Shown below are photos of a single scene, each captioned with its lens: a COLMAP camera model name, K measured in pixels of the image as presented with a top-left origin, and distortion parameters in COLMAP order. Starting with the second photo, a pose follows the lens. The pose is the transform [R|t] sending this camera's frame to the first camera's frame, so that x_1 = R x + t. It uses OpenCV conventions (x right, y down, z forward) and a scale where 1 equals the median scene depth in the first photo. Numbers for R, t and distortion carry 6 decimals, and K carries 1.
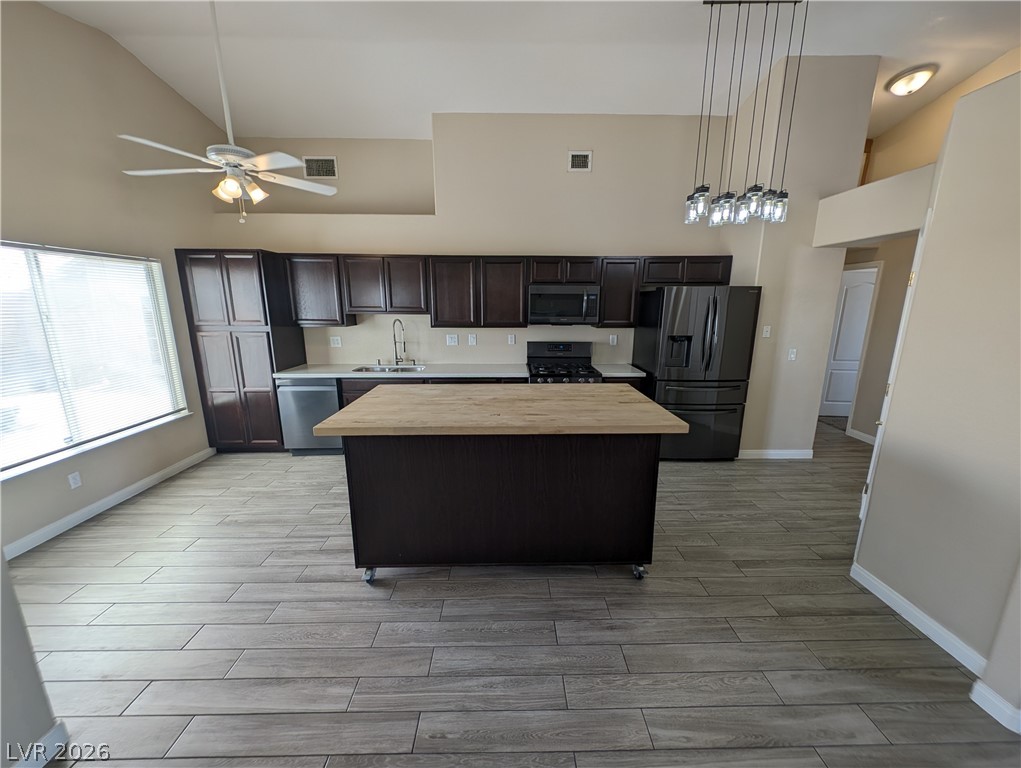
lens RADIAL K [[381.9, 0, 513.7], [0, 381.9, 386.7], [0, 0, 1]] dist [0.002978, -0.000966]
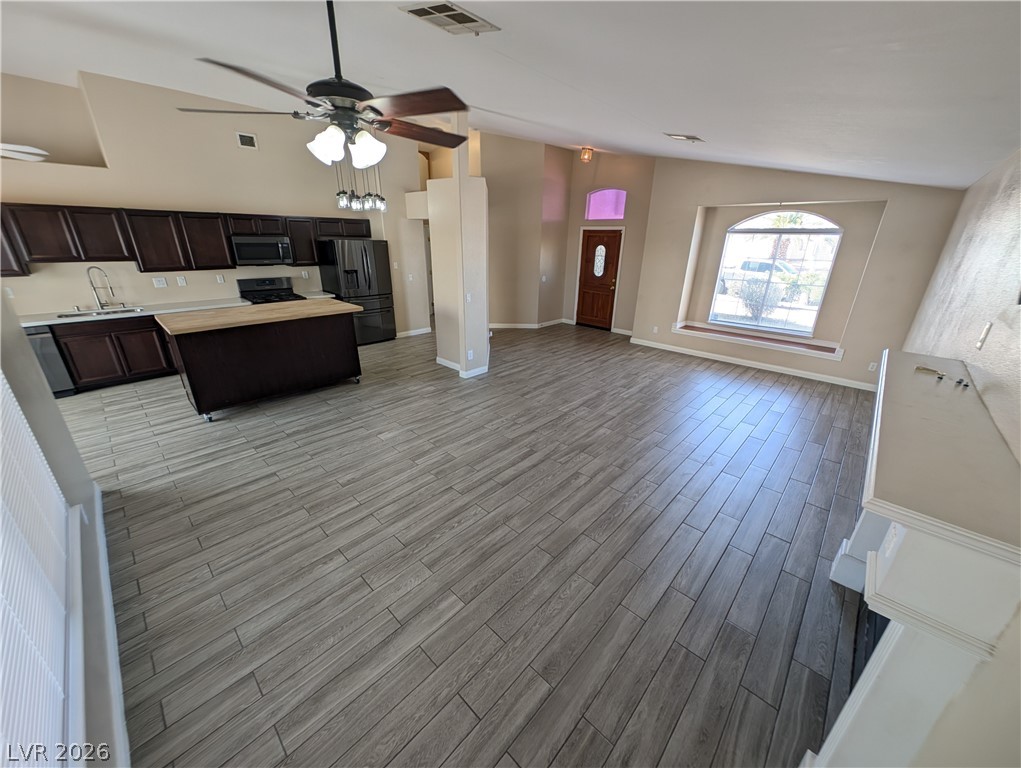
lens RADIAL K [[381.9, 0, 513.6], [0, 381.9, 387.3], [0, 0, 1]] dist [0.002978, -0.000966]
pose [[0.697620, -0.252840, 0.670371, -0.326857], [0.138546, 0.965608, 0.220015, 0.096977], [-0.702944, -0.060610, 0.708658, -0.743497]]
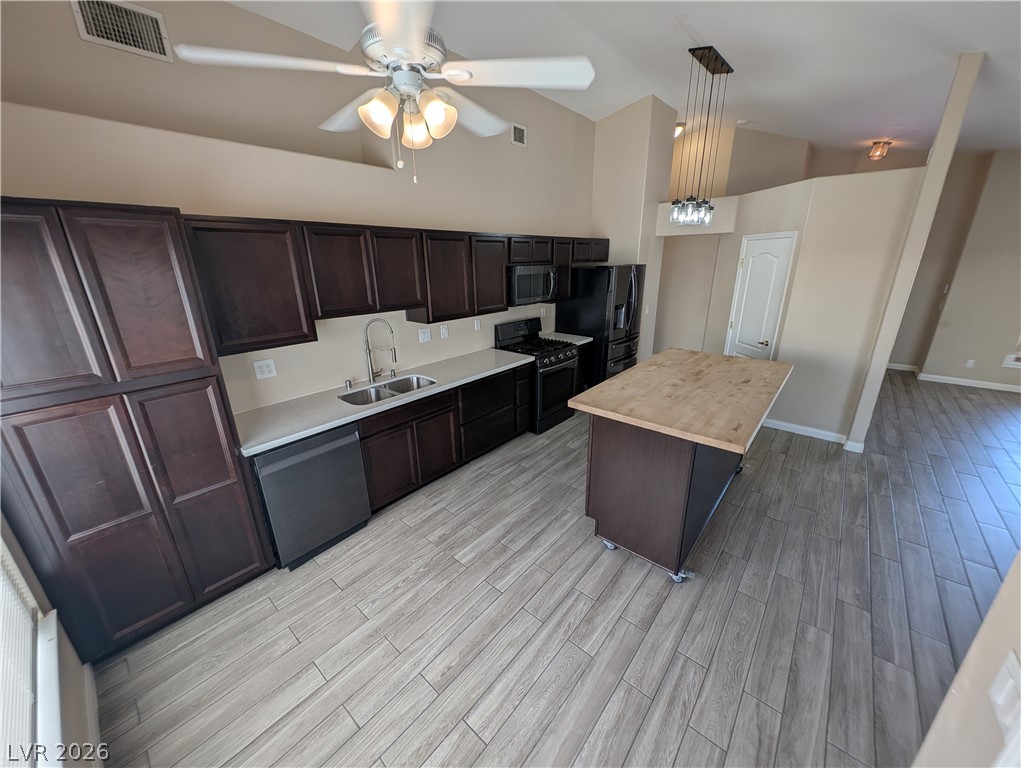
lens RADIAL K [[381.9, 0, 513.2], [0, 381.9, 388.6], [0, 0, 1]] dist [0.002978, -0.000966]
pose [[0.663252, -0.253336, 0.704215, -0.758624], [0.175347, 0.967376, 0.182859, -0.153974], [-0.727565, 0.002200, 0.686035, 0.369608]]
